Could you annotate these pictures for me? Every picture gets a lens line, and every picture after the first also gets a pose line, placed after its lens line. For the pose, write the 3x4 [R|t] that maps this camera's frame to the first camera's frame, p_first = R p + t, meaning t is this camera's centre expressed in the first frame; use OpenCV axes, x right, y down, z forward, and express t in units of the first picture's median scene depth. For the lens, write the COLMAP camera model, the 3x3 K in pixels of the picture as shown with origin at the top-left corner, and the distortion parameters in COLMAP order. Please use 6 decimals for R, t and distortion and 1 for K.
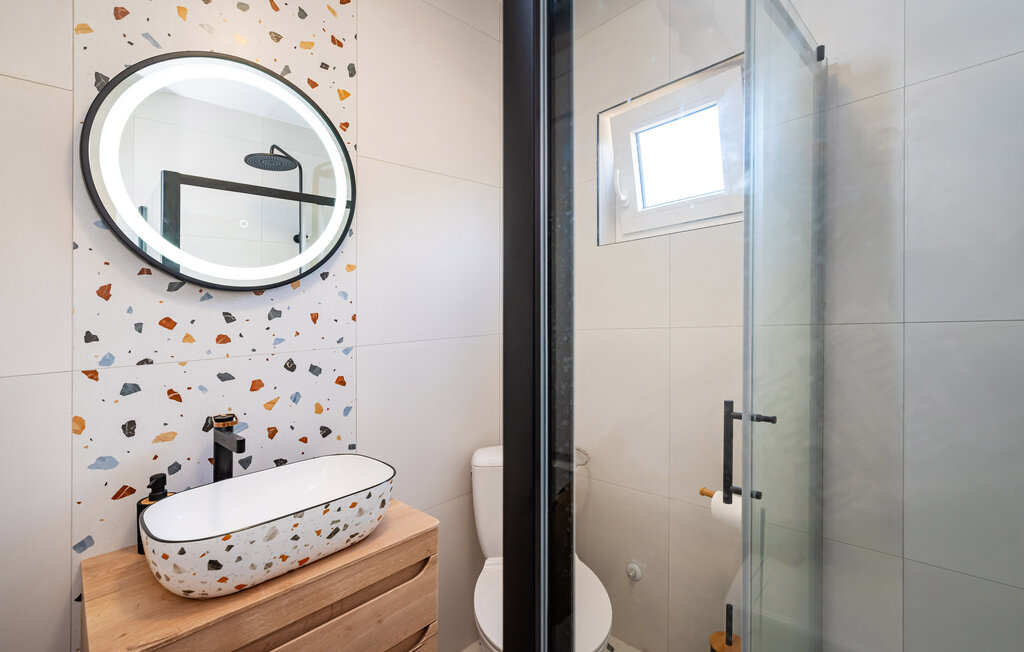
lens RADIAL K [[442.9, 0, 512.0], [0, 442.9, 331.8], [0, 0, 1]] dist [-0.002484, 0.000778]
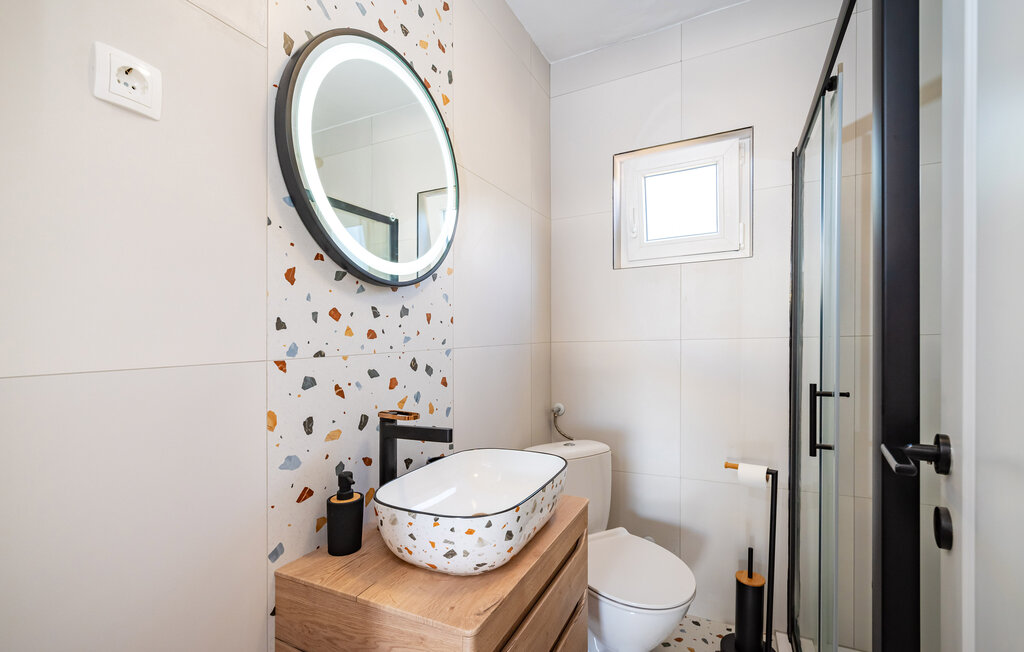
lens RADIAL K [[442.9, 0, 512.1], [0, 442.9, 356.8], [0, 0, 1]] dist [-0.002484, 0.000778]
pose [[0.944094, 0.011836, 0.329465, -0.746734], [-0.011715, 0.999929, -0.002353, 0.070343], [-0.329469, -0.001638, 0.944165, -0.011740]]
